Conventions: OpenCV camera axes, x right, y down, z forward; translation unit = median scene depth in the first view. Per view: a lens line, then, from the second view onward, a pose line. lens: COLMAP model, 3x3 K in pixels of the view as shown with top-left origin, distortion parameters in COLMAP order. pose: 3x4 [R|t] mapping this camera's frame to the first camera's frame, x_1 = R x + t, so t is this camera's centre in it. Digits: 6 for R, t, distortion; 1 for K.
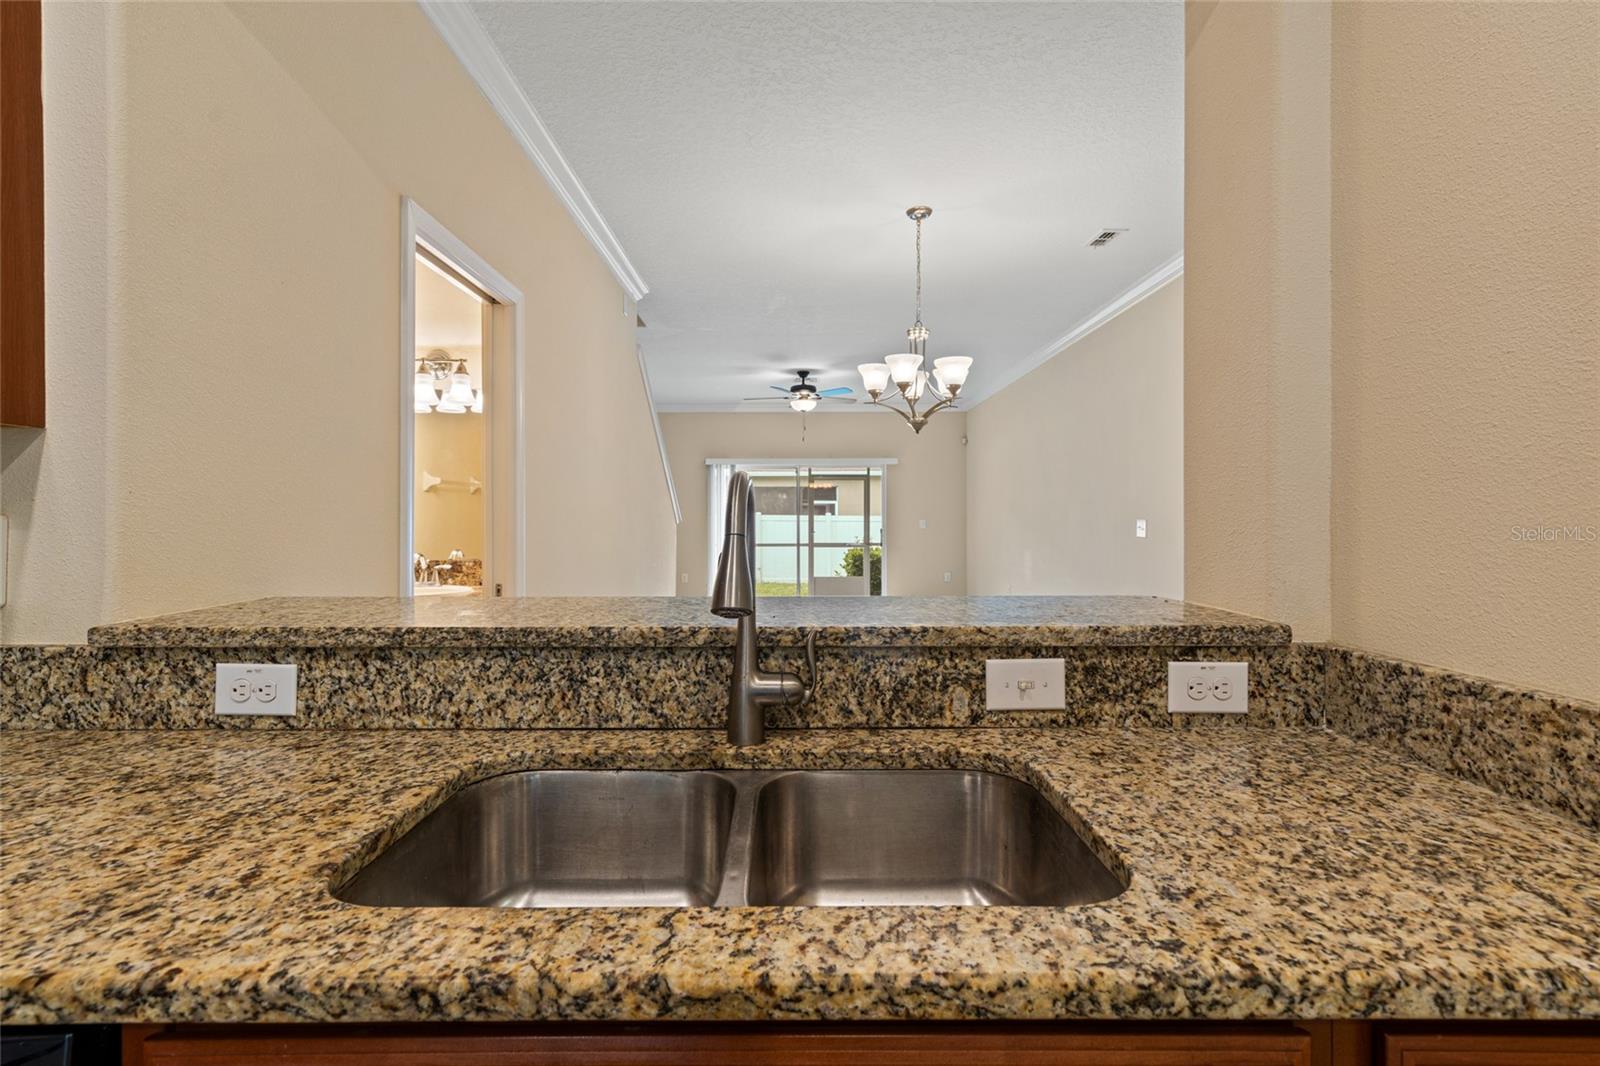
lens RADIAL K [[728.8, 0, 800.0], [0, 728.8, 520.1], [0, 0, 1]] dist [0.003252, 0.000771]
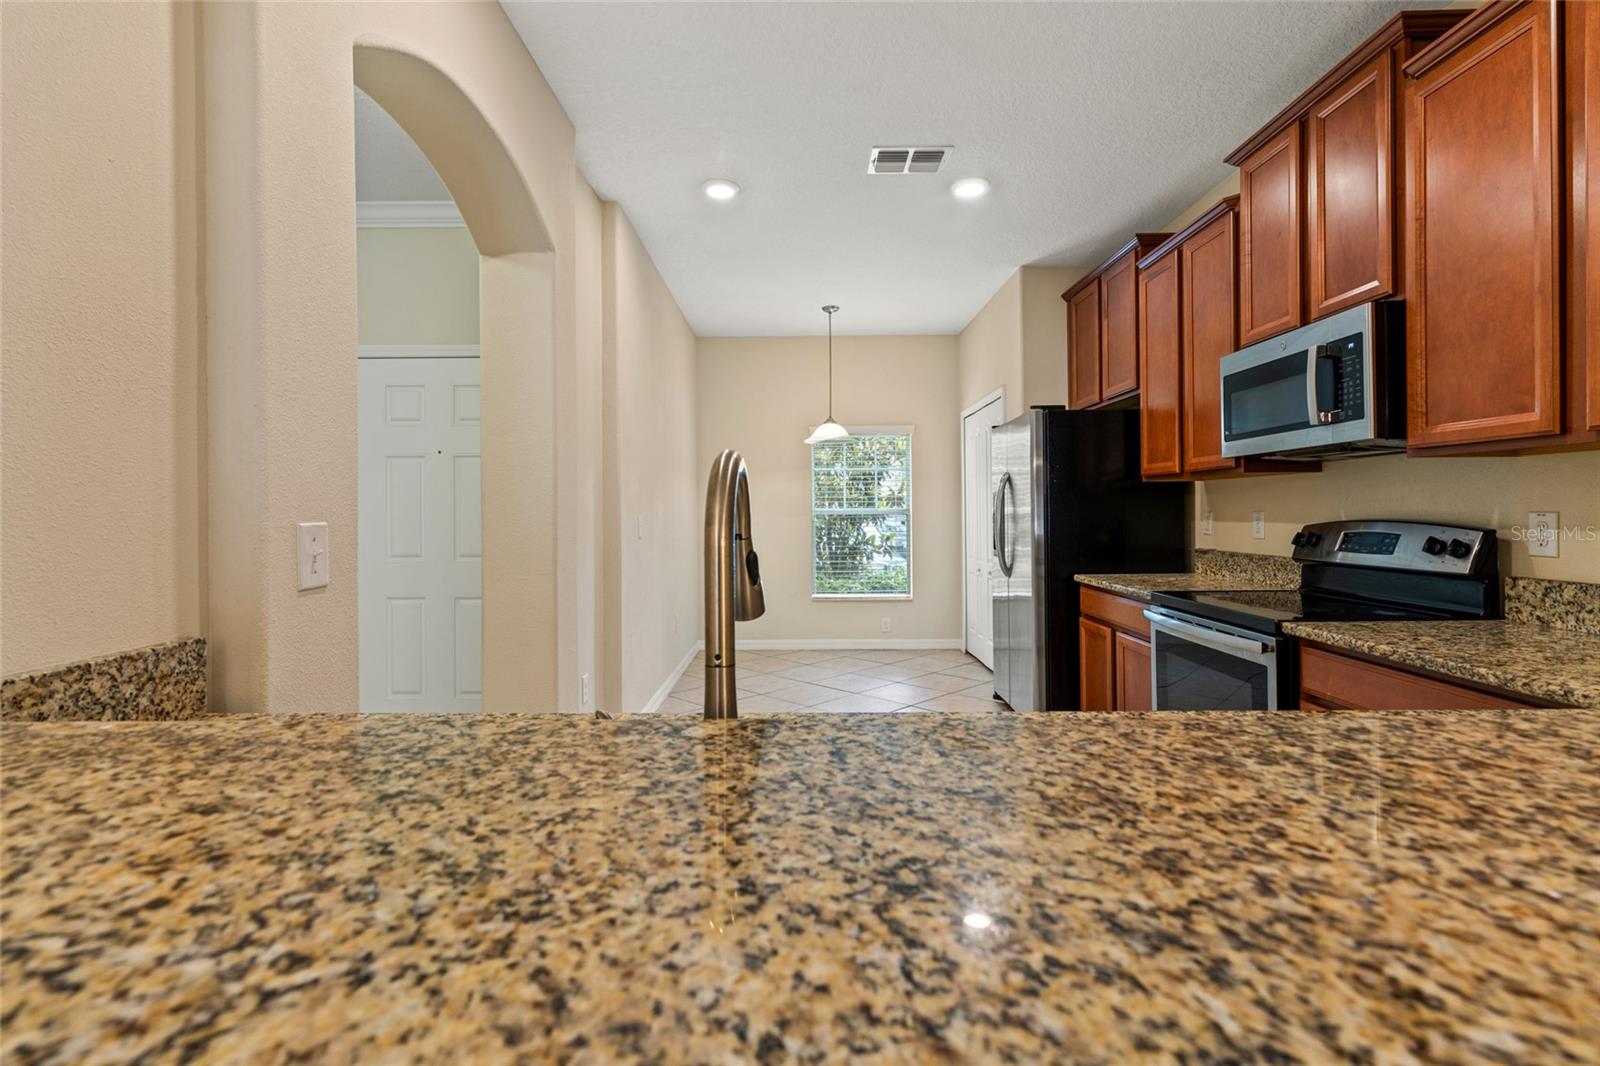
lens RADIAL K [[719.1, 0, 800.2], [0, 719.1, 509.3], [0, 0, 1]] dist [0.000348, -0.000048]
pose [[-0.999906, 0.006861, 0.011873, -0.139076], [0.006833, 0.999974, -0.002376, -0.004201], [-0.011889, -0.002295, -0.999927, 1.475112]]
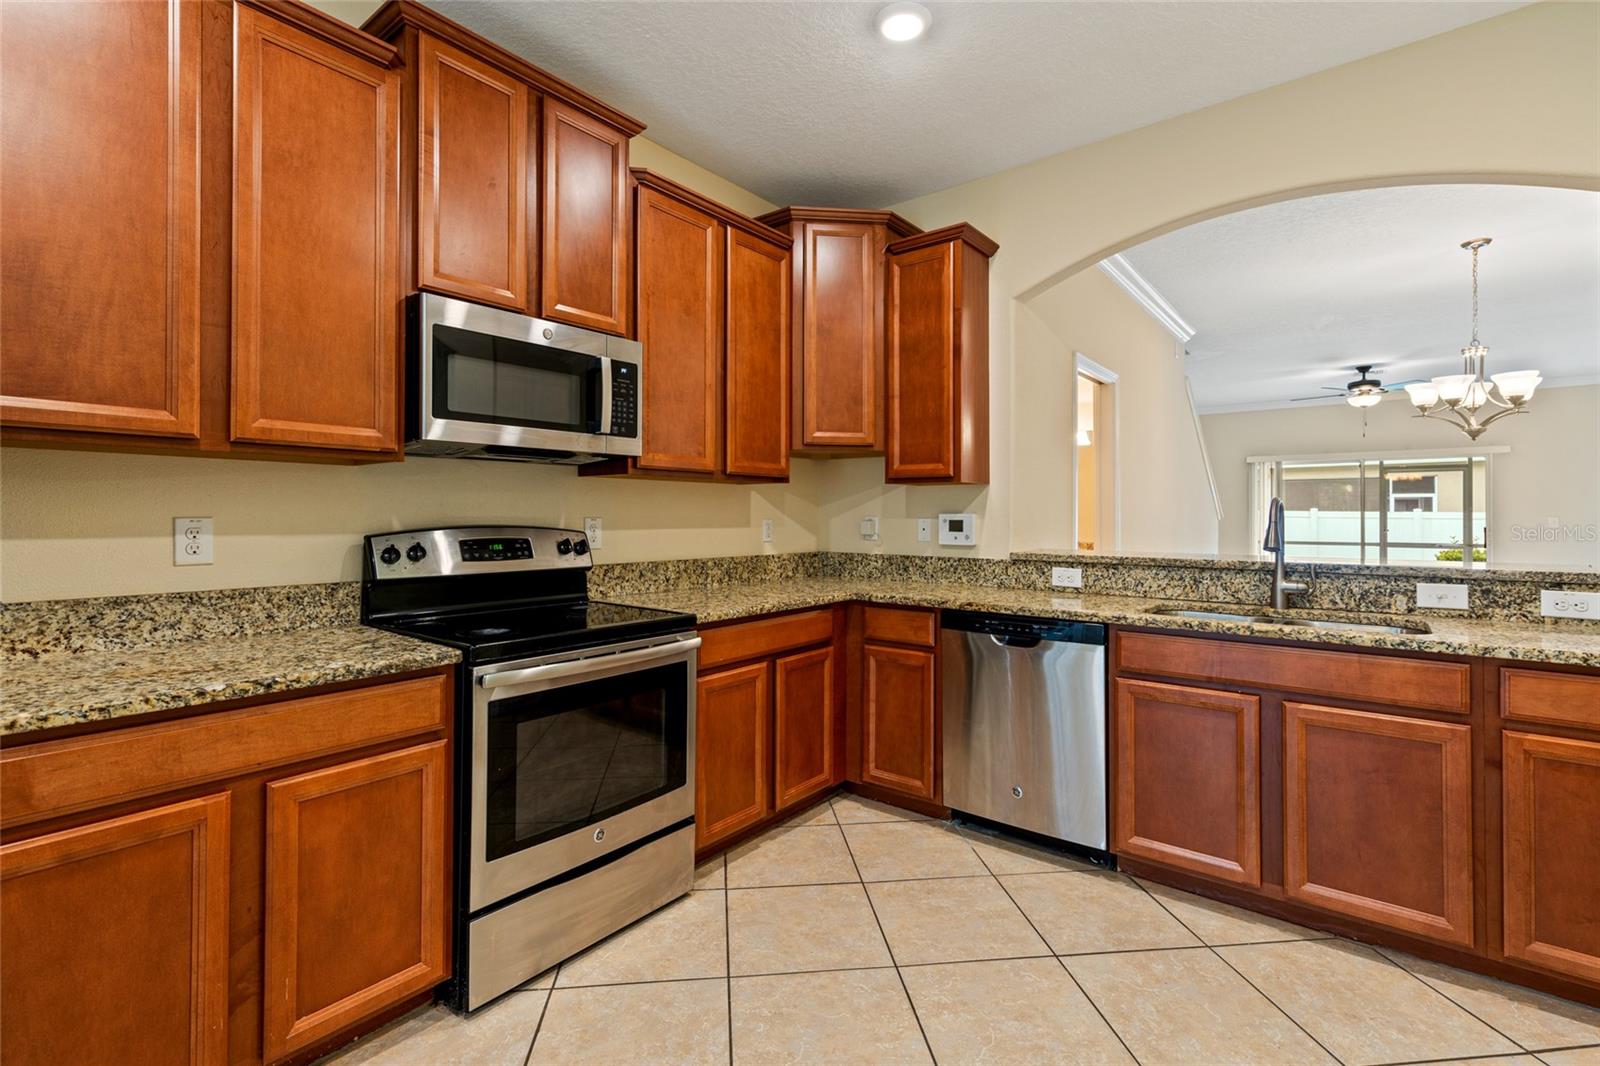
lens RADIAL K [[730.3, 0, 786.3], [0, 730.3, 509.7], [0, 0, 1]] dist [0.002903, 0.000346]
pose [[0.773347, -0.002947, -0.633976, 0.187187], [-0.002807, 0.999963, -0.008072, 0.001222], [0.633977, 0.008022, 0.773310, -1.796852]]
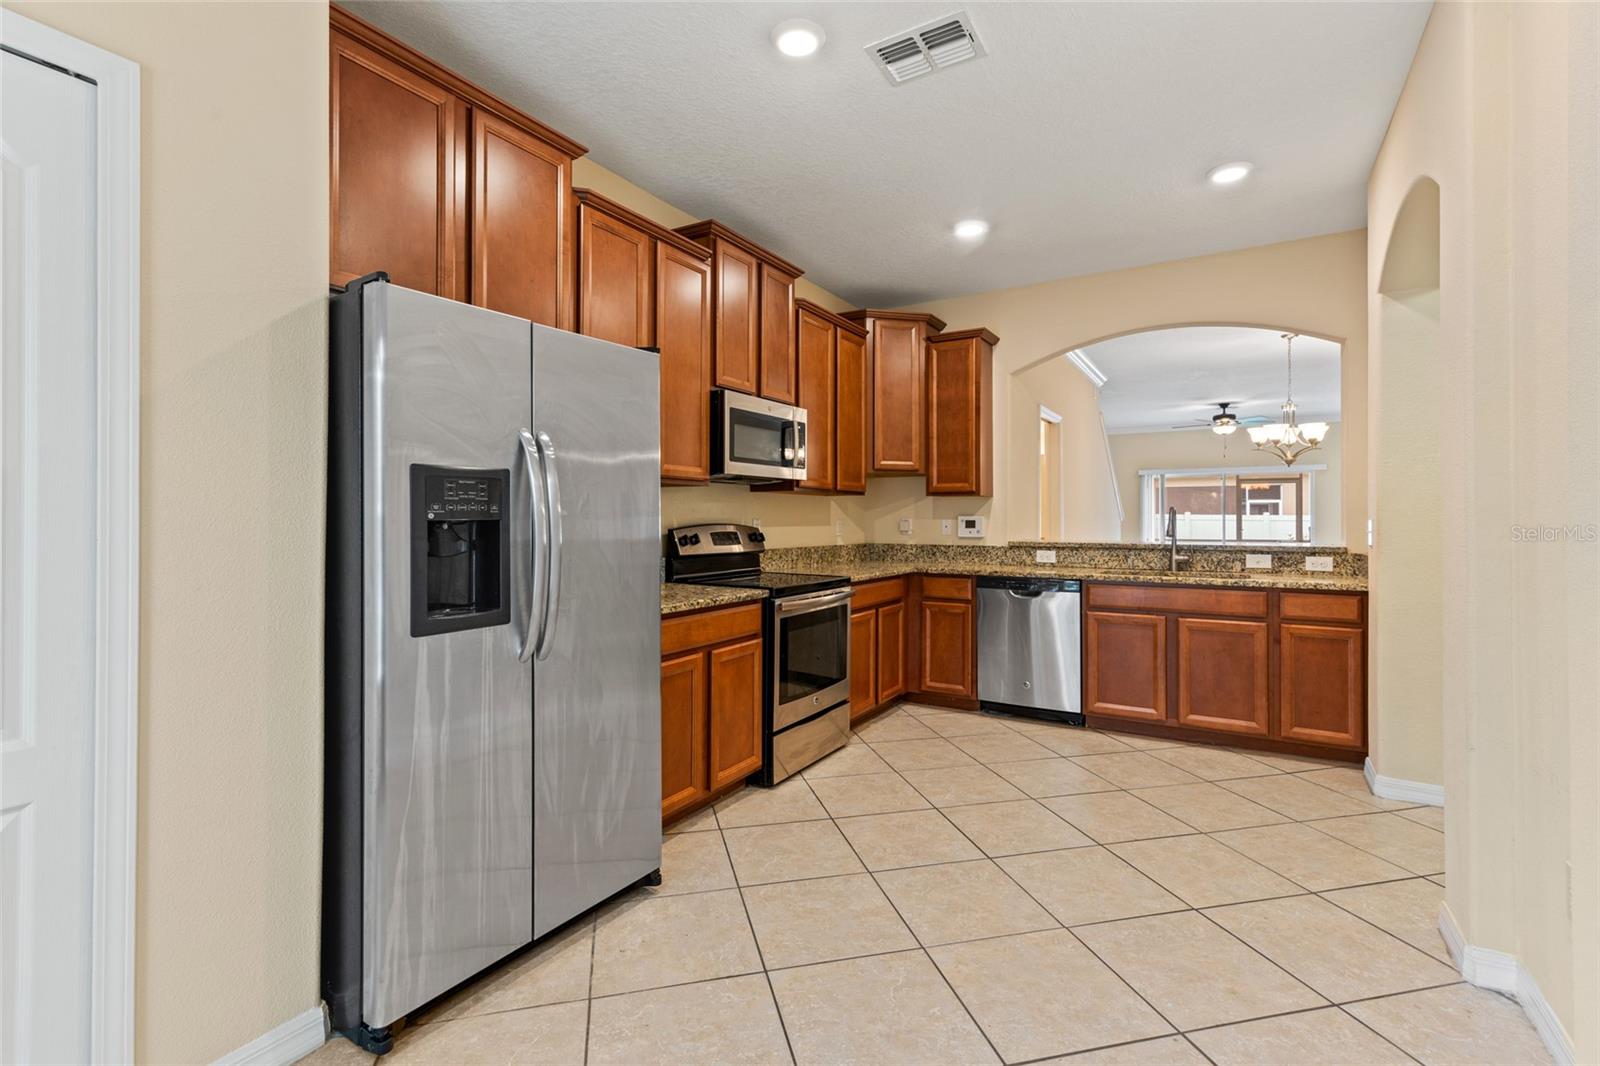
lens RADIAL K [[728.1, 0, 791.5], [0, 728.1, 513.6], [0, 0, 1]] dist [0.000838, 0.000202]
pose [[0.848053, -0.003239, -0.529902, 0.257571], [-0.001259, 0.999966, -0.008127, 0.014031], [0.529911, 0.007559, 0.848020, -3.410612]]
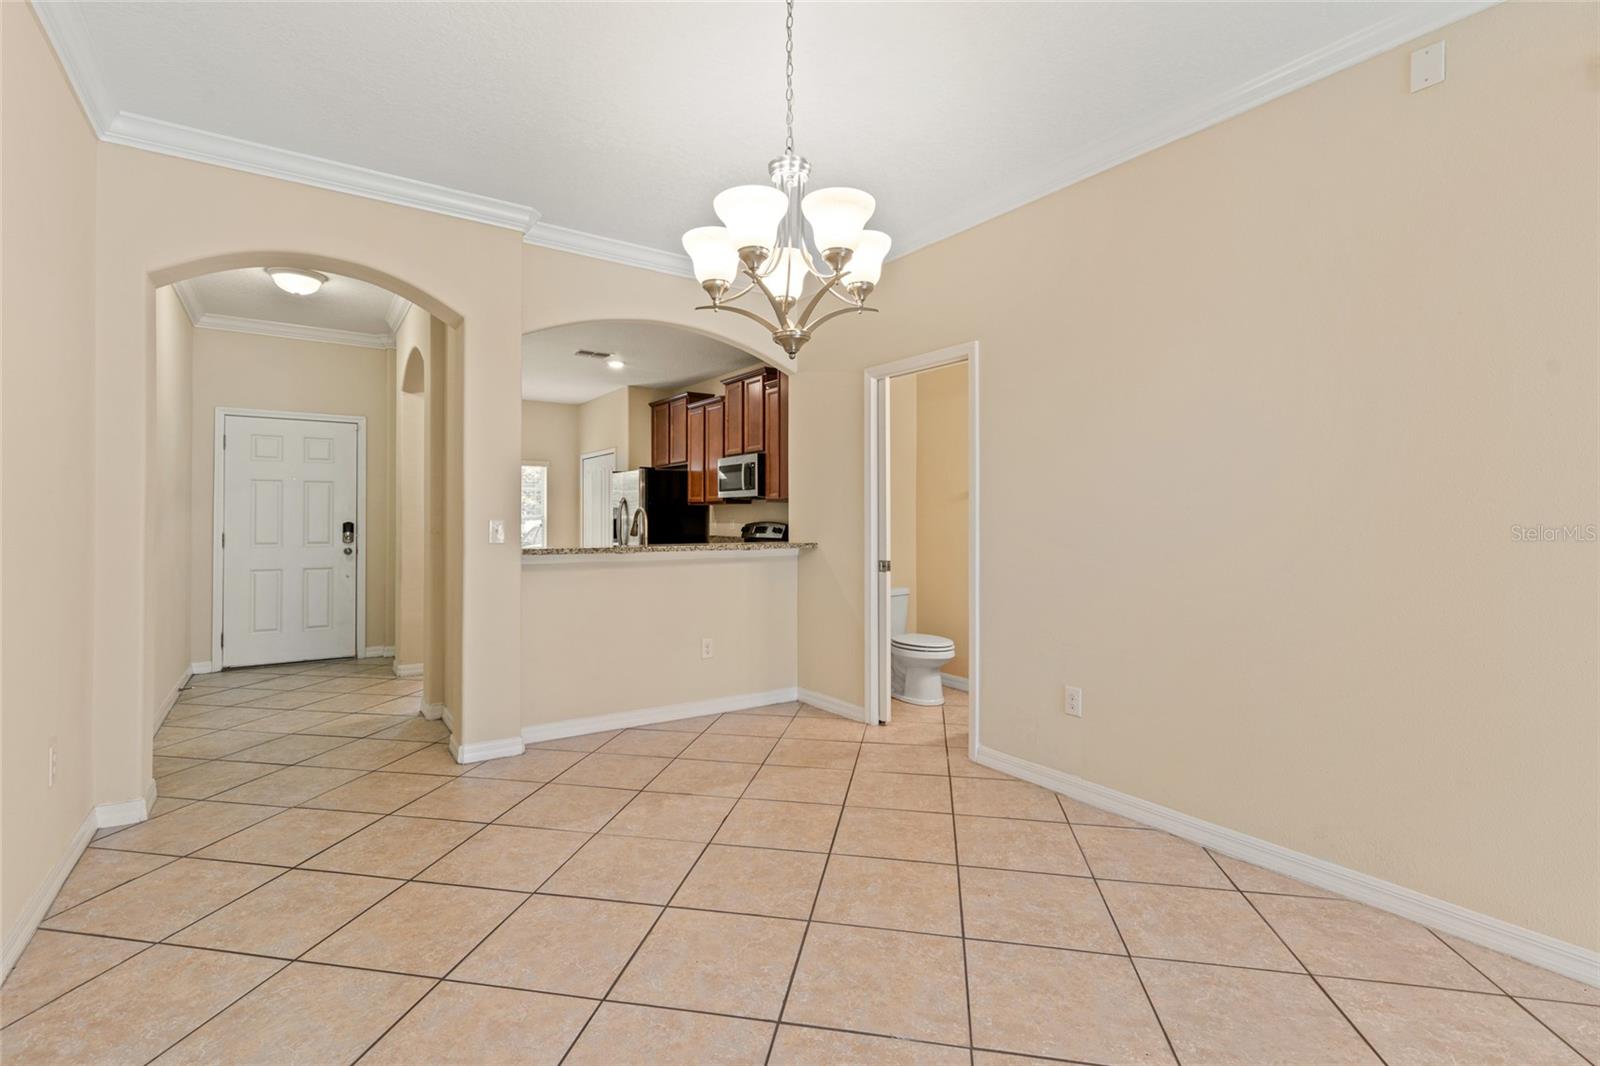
lens RADIAL K [[738.1, 0, 786.0], [0, 738.1, 513.1], [0, 0, 1]] dist [0.009842, 0.000264]
pose [[-0.834795, -0.004813, -0.550540, 1.537847], [-0.001435, 0.999977, -0.006567, -0.000746], [0.550559, -0.004692, -0.834783, 4.777764]]
